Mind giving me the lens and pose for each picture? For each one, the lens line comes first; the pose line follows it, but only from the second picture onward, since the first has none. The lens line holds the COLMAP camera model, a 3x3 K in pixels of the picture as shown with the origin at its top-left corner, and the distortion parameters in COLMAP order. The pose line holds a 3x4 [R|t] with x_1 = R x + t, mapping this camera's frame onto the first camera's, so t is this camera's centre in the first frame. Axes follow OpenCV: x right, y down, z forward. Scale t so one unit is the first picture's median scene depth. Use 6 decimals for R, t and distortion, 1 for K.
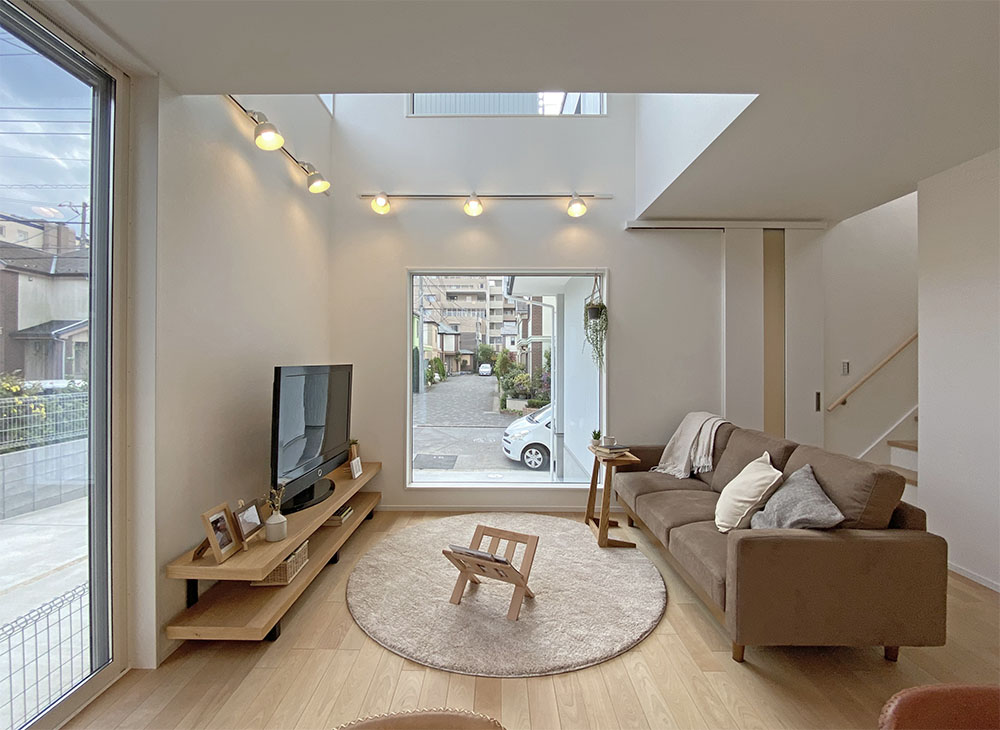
lens RADIAL K [[426.7, 0, 494.9], [0, 426.7, 359.8], [0, 0, 1]] dist [-0.009845, 0.000227]
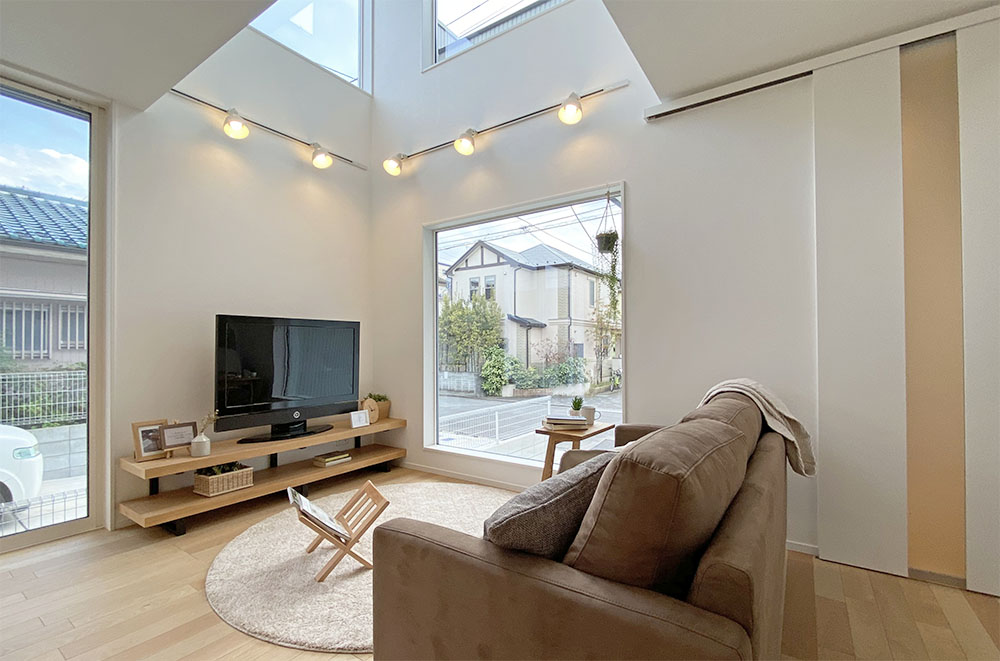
lens RADIAL K [[442.7, 0, 500.2], [0, 442.7, 341.4], [0, 0, 1]] dist [-0.011897, -0.000063]
pose [[0.831105, -0.014581, -0.555925, 0.594336], [0.008815, 0.999876, -0.013048, 0.081721], [0.556046, 0.005944, 0.831130, 0.293510]]
